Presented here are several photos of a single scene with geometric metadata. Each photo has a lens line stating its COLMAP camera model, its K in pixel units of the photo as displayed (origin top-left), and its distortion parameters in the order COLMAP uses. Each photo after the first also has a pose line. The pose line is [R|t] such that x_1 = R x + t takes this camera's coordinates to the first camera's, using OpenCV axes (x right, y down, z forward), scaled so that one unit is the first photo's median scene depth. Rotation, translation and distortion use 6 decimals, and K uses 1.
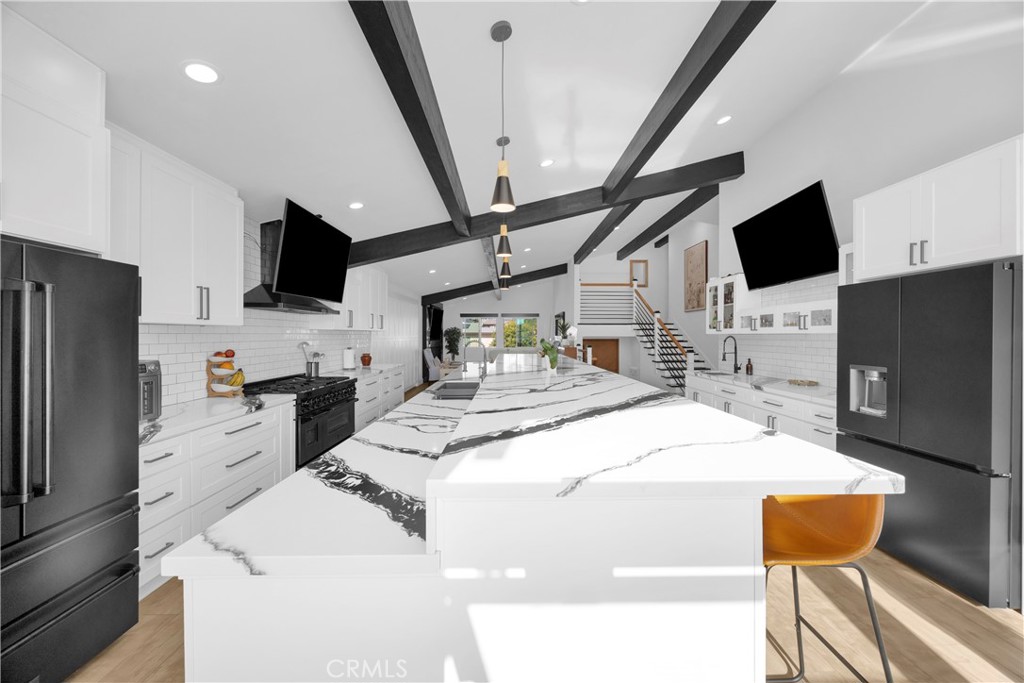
lens RADIAL K [[390.6, 0, 512.9], [0, 390.6, 338.8], [0, 0, 1]] dist [0.001383, 0.000178]
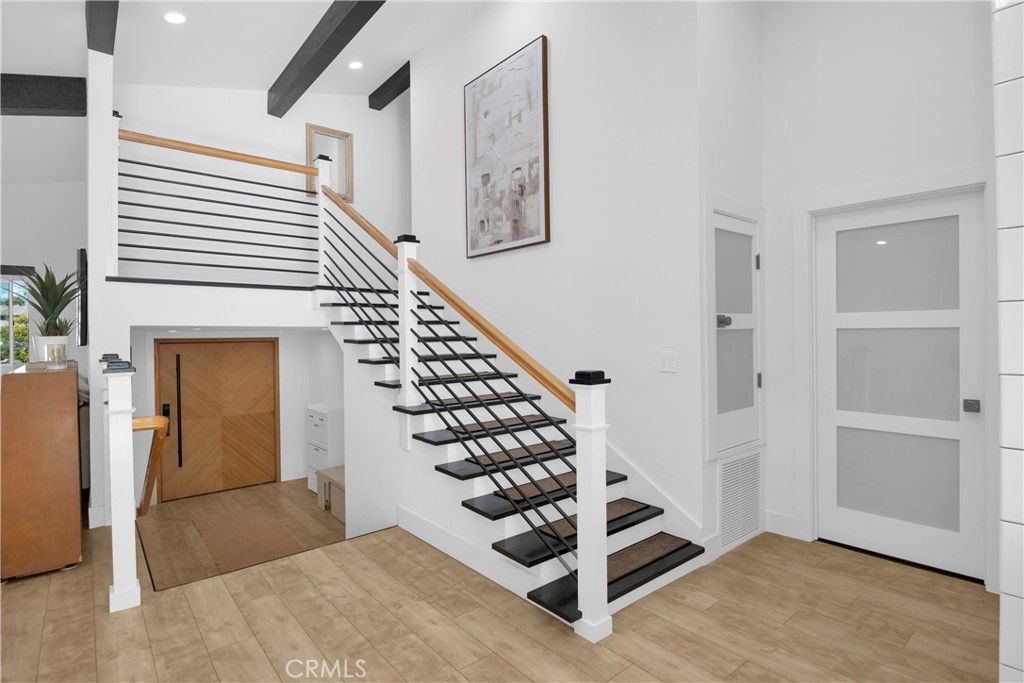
lens RADIAL K [[510.9, 0, 515.4], [0, 510.9, 339.5], [0, 0, 1]] dist [0.001086, 0.000322]
pose [[0.772373, -0.012210, 0.635052, 0.189768], [0.012958, 0.999910, 0.003465, 0.006634], [-0.635037, 0.005553, 0.772461, 0.662521]]
